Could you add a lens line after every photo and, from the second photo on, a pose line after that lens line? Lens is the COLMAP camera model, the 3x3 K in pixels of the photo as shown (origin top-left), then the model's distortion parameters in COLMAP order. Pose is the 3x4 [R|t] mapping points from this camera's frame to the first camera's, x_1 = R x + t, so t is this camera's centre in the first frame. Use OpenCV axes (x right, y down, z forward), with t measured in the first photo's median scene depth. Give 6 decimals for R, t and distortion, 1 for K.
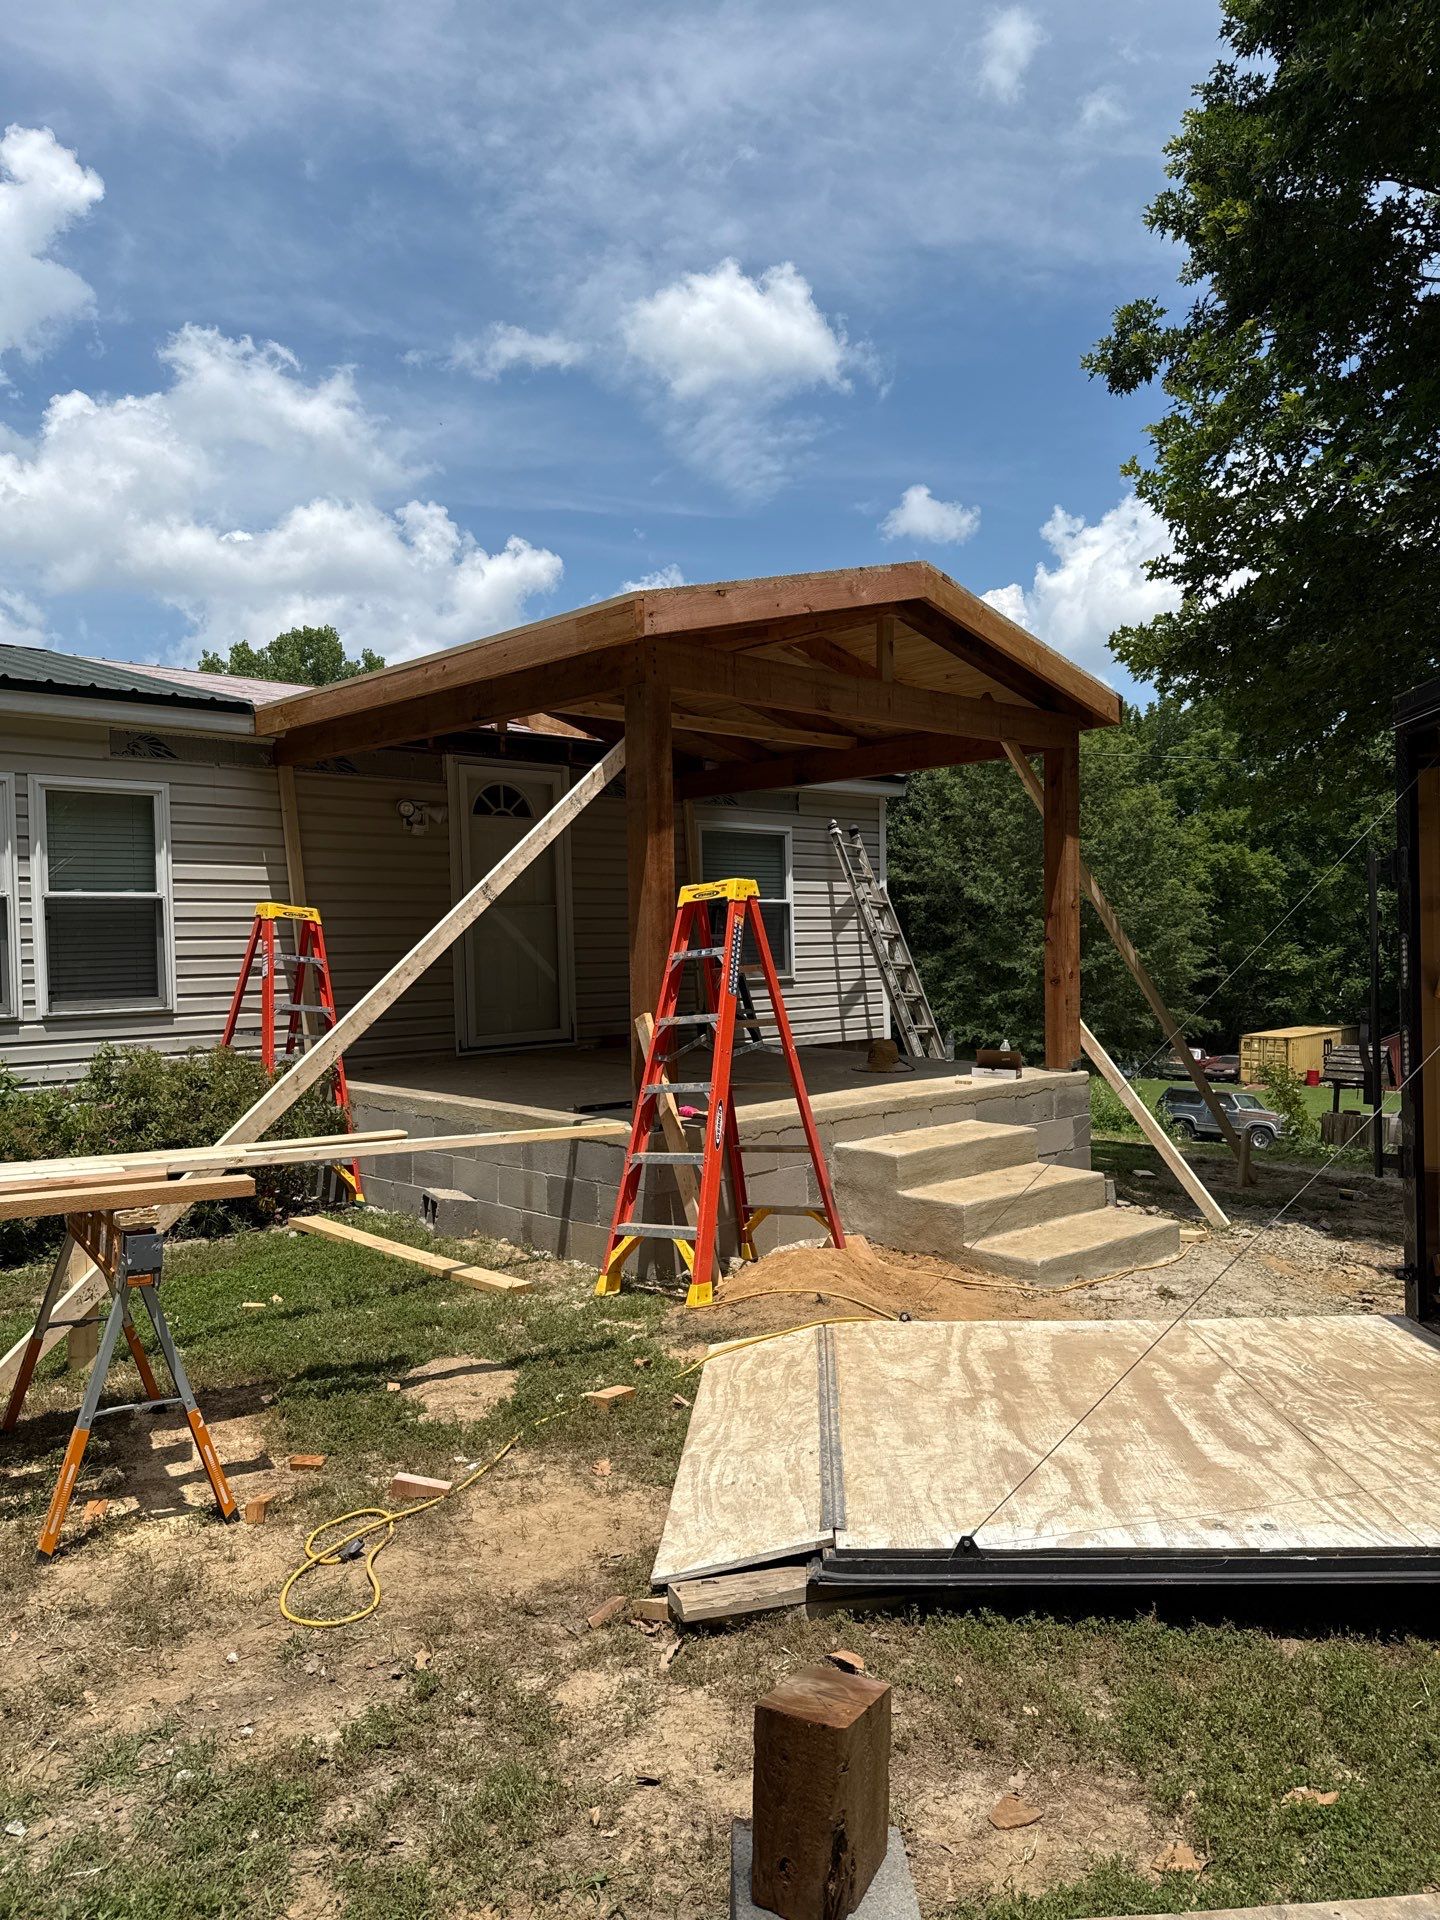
lens RADIAL K [[1341.3, 0, 720.0], [0, 1341.3, 960.0], [0, 0, 1]] dist [0.022135, -0.003370]
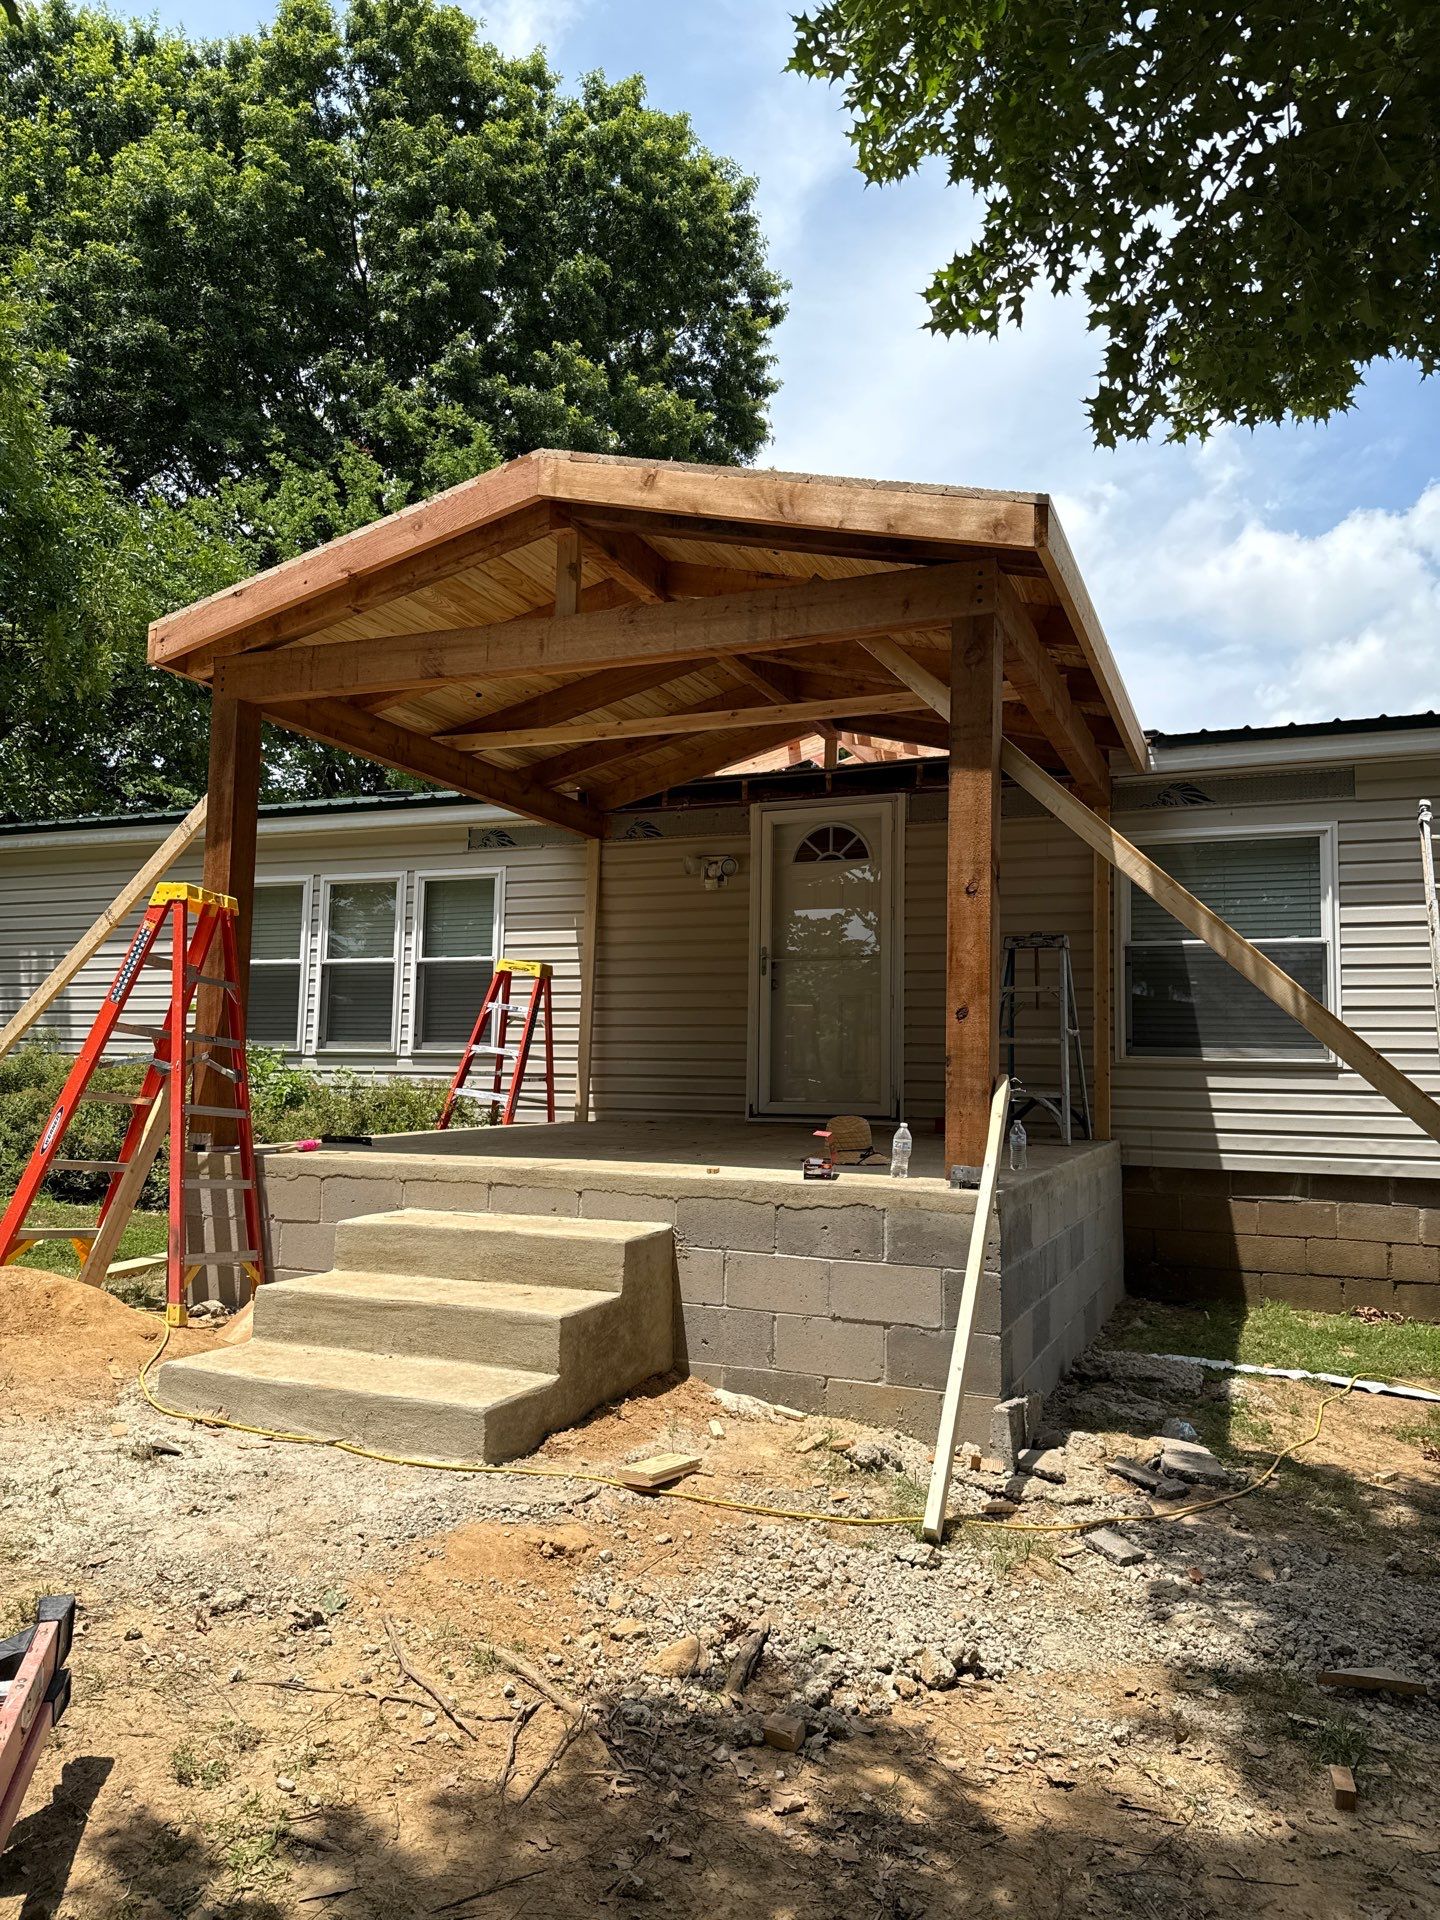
lens RADIAL K [[1242.4, 0, 748.9], [0, 1242.4, 951.1], [0, 0, 1]] dist [0.093741, -0.079293]
pose [[0.412998, -0.037373, -0.909965, 0.643043], [-0.022540, 0.998432, -0.051237, -0.002121], [0.910453, 0.041671, 0.411508, 0.681489]]
